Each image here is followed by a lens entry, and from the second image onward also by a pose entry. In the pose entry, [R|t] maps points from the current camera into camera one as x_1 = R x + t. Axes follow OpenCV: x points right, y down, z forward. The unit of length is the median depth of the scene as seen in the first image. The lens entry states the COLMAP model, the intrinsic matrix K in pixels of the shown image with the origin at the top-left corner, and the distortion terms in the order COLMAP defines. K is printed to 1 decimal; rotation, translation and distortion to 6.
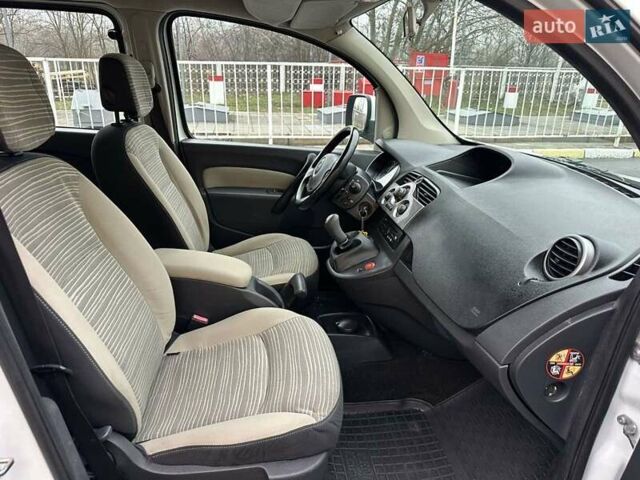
lens RADIAL K [[450.9, 0, 318.7], [0, 450.9, 239.4], [0, 0, 1]] dist [0.074460, -0.094843]
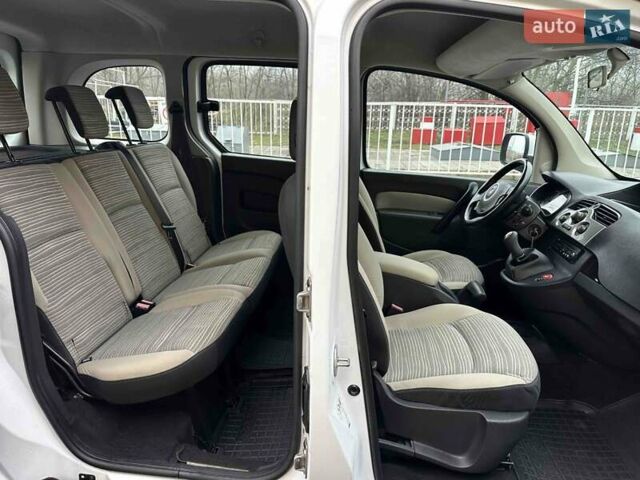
lens RADIAL K [[441.7, 0, 320.0], [0, 441.7, 240.0], [0, 0, 1]] dist [-0.001022, -0.004826]
pose [[0.972690, 0.064559, -0.222948, -0.191301], [-0.079689, 0.995040, -0.059536, 0.072599], [0.217998, 0.075677, 0.973011, -0.218437]]
